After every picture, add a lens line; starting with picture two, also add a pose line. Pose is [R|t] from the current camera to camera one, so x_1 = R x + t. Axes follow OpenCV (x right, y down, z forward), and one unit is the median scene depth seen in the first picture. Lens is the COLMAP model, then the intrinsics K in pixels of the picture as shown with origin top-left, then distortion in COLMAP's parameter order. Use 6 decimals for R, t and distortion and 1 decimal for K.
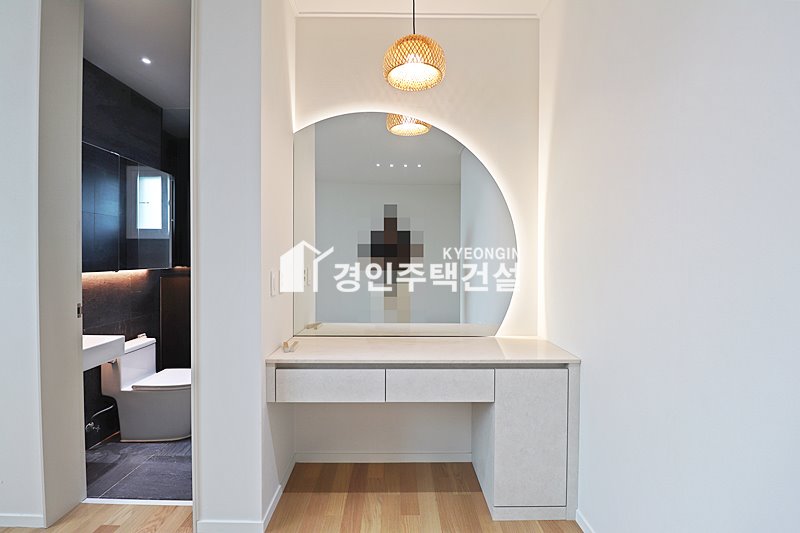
lens RADIAL K [[368.1, 0, 404.5], [0, 368.1, 262.5], [0, 0, 1]] dist [-0.000332, -0.013569]
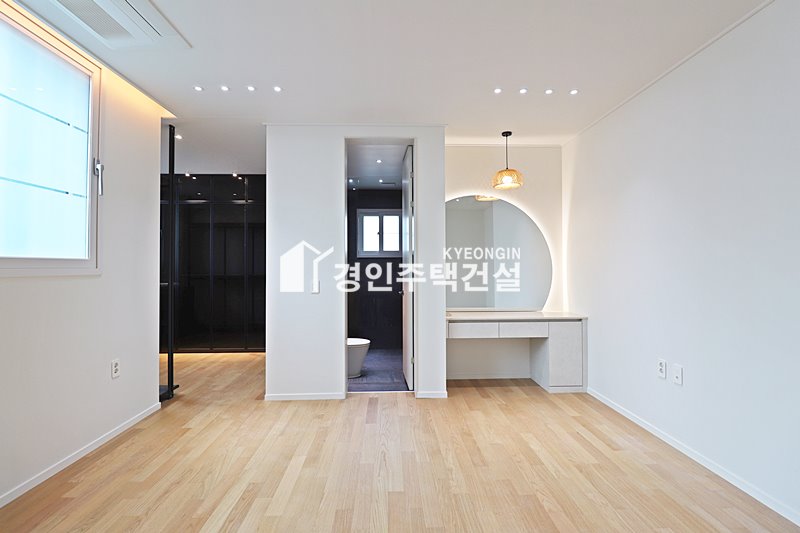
lens RADIAL K [[368.1, 0, 404.5], [0, 368.1, 262.5], [0, 0, 1]] dist [-0.000332, -0.013569]
pose [[0.999094, -0.005060, 0.042256, -0.668407], [0.006182, 0.999630, -0.026478, -0.003888], [-0.042107, 0.026715, 0.998756, -1.091734]]
